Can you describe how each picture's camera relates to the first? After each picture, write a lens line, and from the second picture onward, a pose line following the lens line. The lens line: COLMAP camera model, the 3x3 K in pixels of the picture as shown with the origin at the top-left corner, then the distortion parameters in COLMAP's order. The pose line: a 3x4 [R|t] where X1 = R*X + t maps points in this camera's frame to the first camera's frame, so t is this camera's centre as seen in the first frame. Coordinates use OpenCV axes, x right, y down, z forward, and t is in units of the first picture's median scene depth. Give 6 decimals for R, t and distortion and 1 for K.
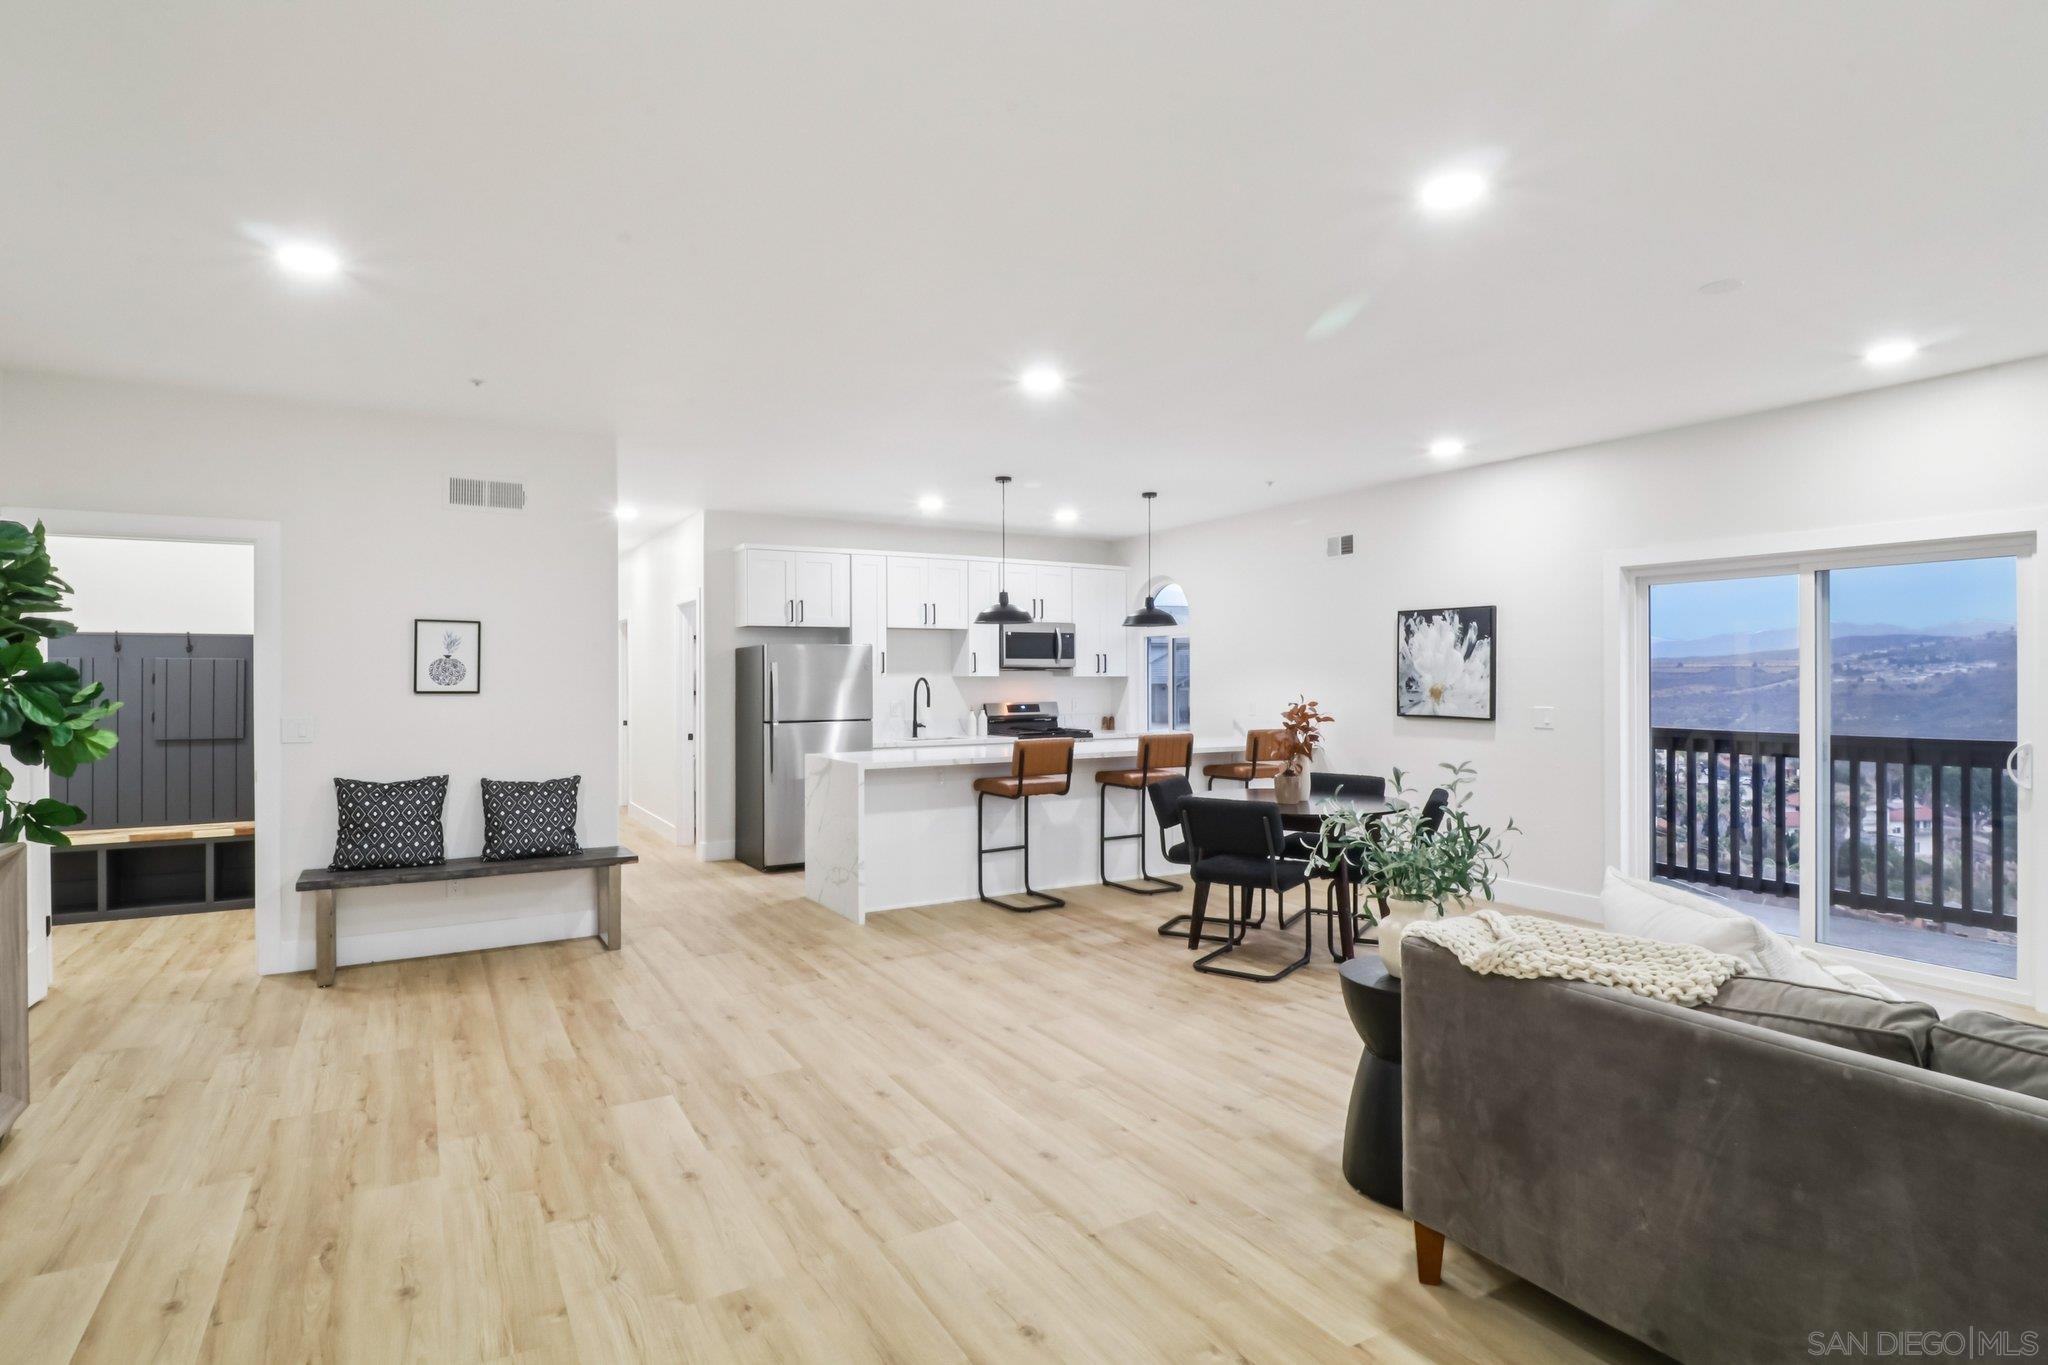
lens RADIAL K [[1045.3, 0, 1022.9], [0, 1045.3, 677.8], [0, 0, 1]] dist [-0.000626, -0.006520]
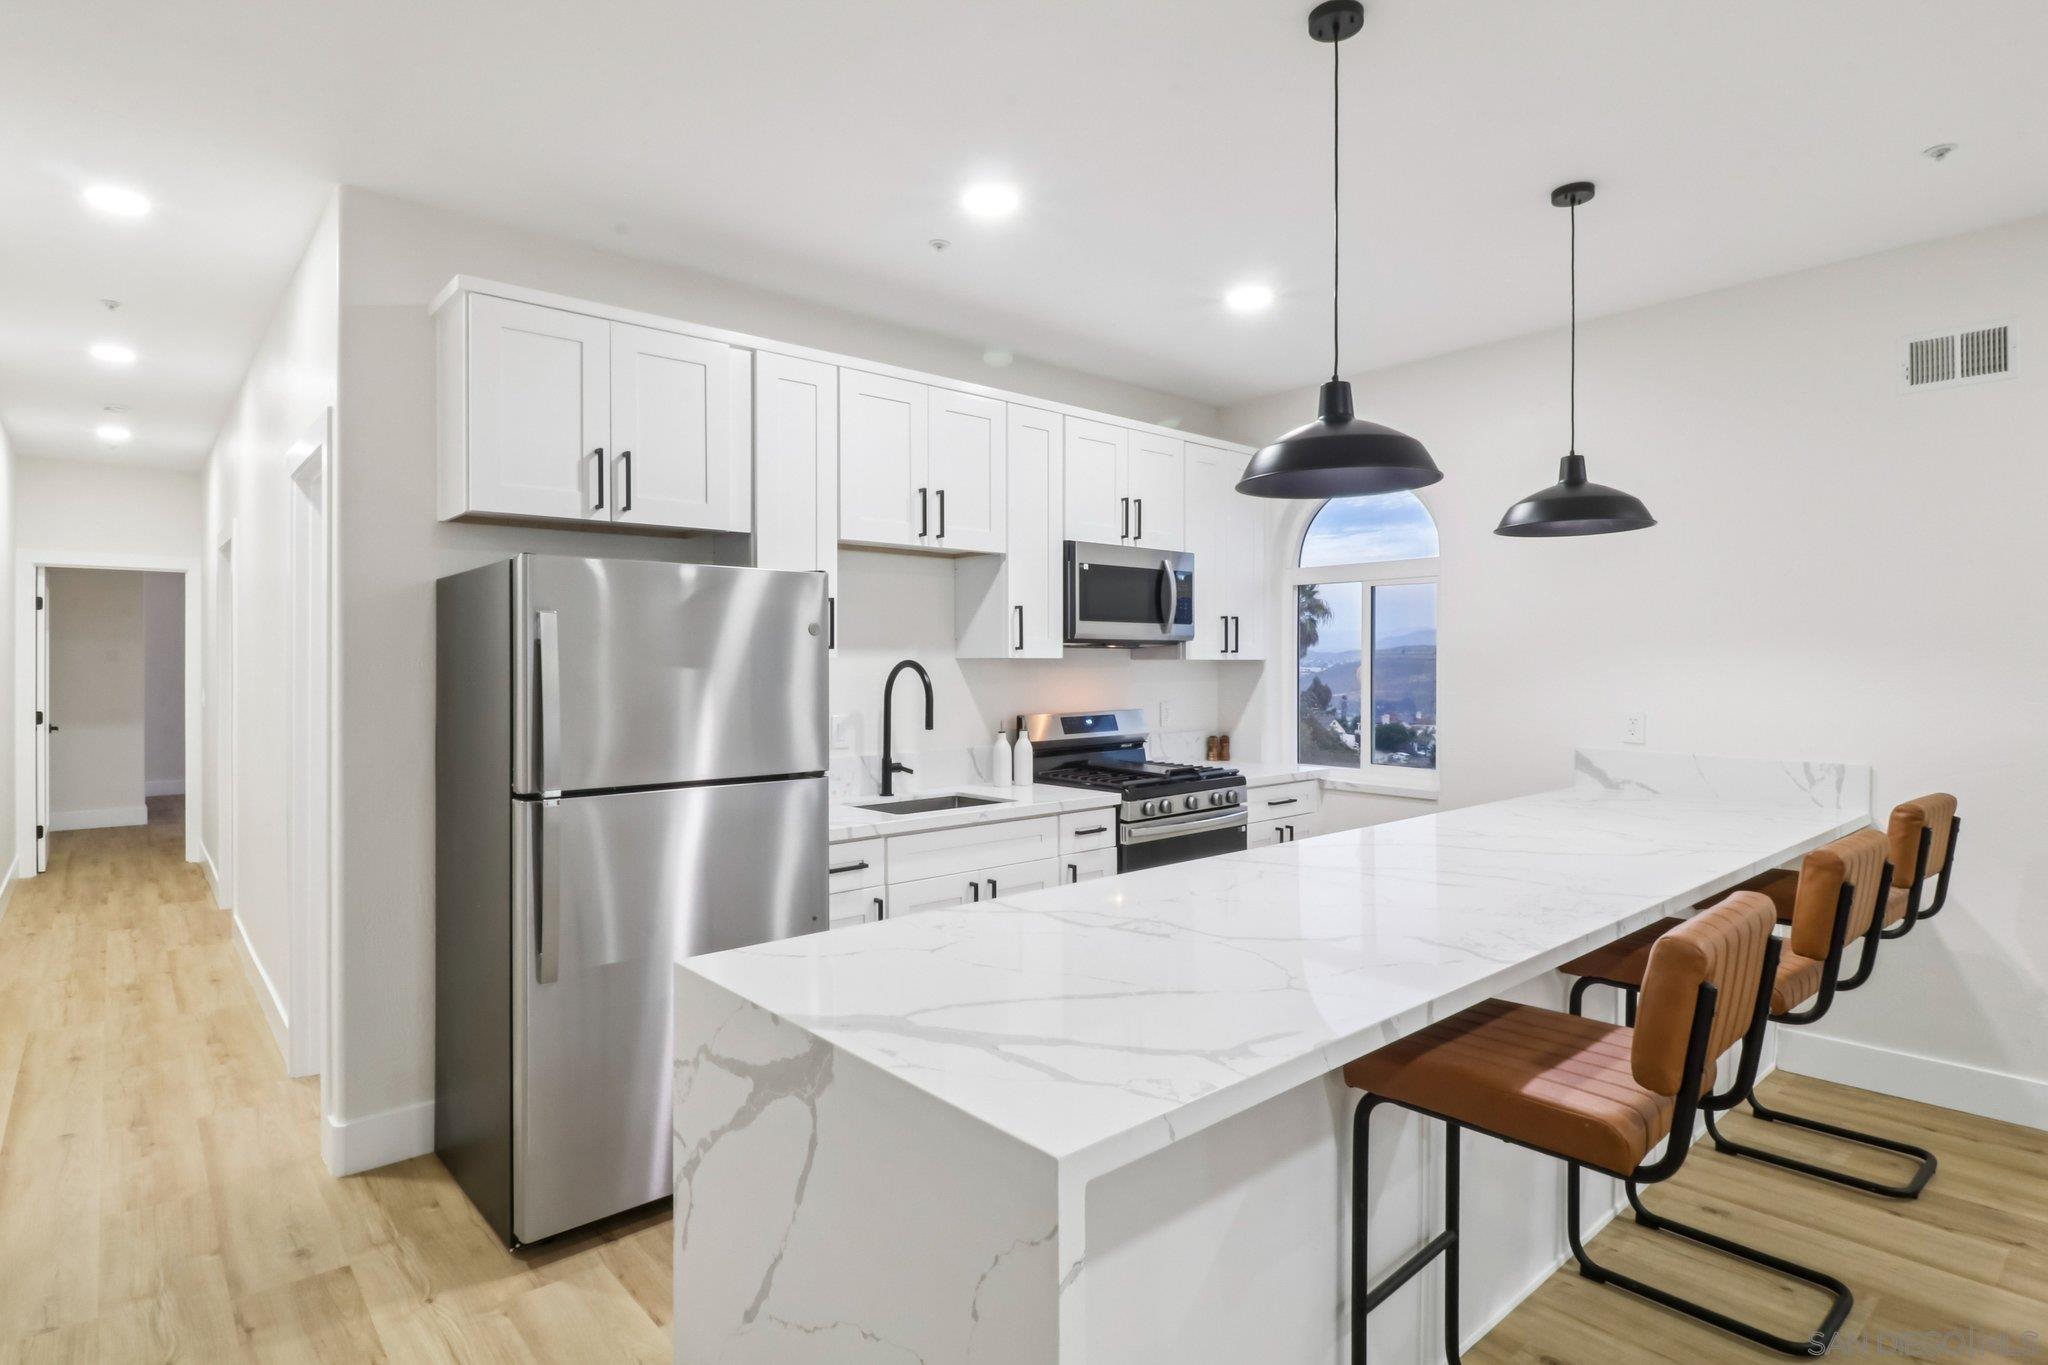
lens RADIAL K [[1045.3, 0, 1018.9], [0, 1045.3, 660.8], [0, 0, 1]] dist [-0.000626, -0.006520]
pose [[0.982205, 0.004057, 0.187768, -0.178719], [-0.004093, 0.999992, -0.000197, -0.000175], [-0.187768, -0.000576, 0.982213, 0.753598]]
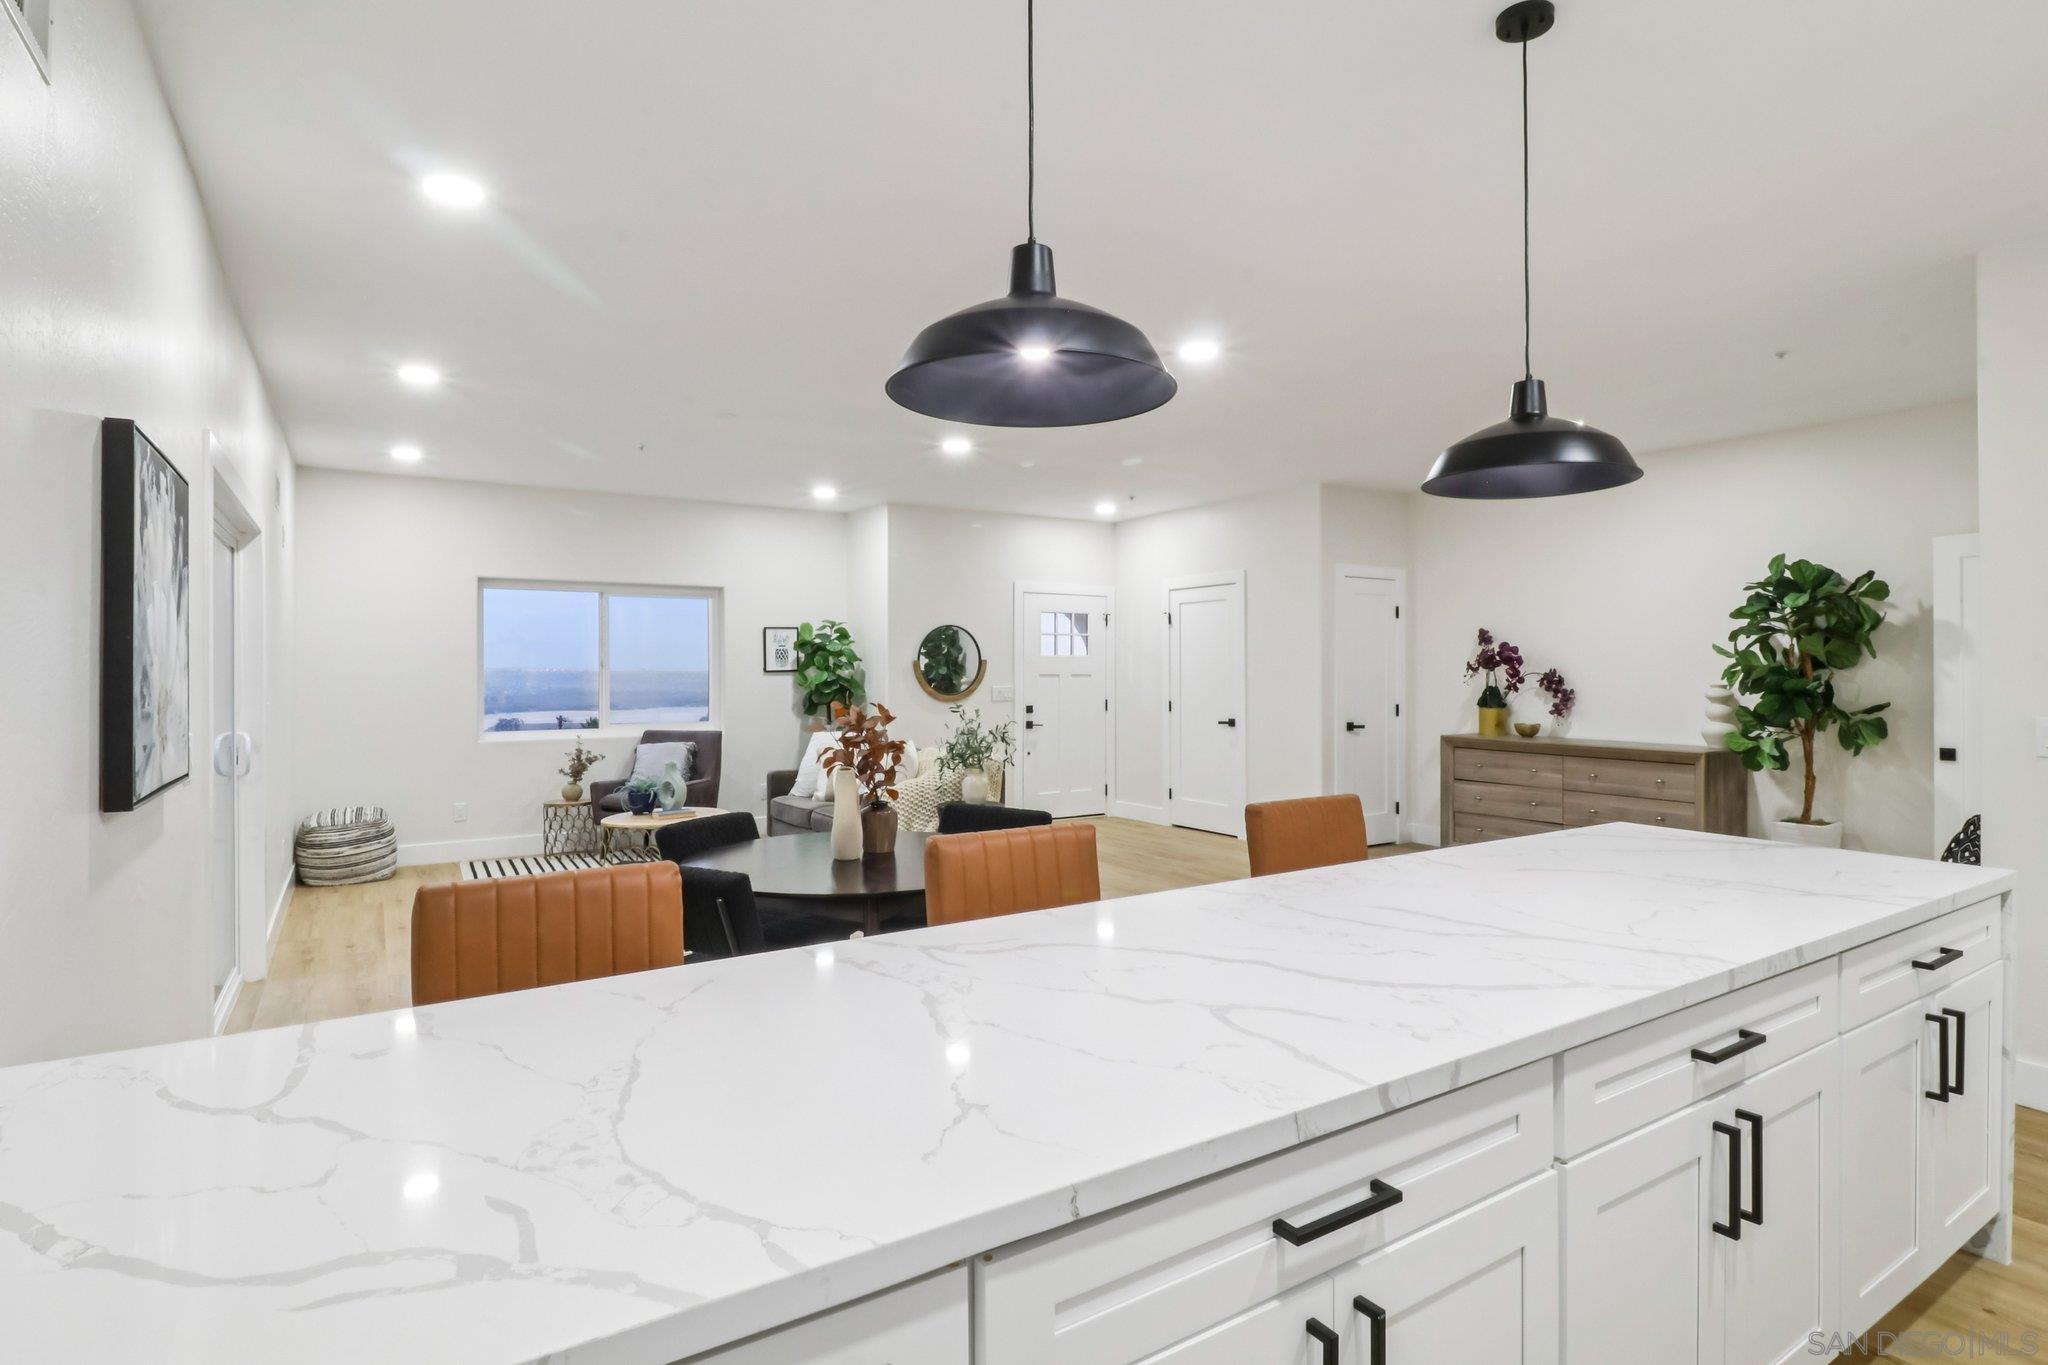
lens RADIAL K [[1045.3, 0, 1030.7], [0, 1045.3, 674.4], [0, 0, 1]] dist [-0.000626, -0.006520]
pose [[-0.998932, 0.001948, -0.046173, 0.151887], [0.001745, 0.999989, 0.004438, 0.004566], [0.046181, 0.004352, -0.998924, 1.373160]]
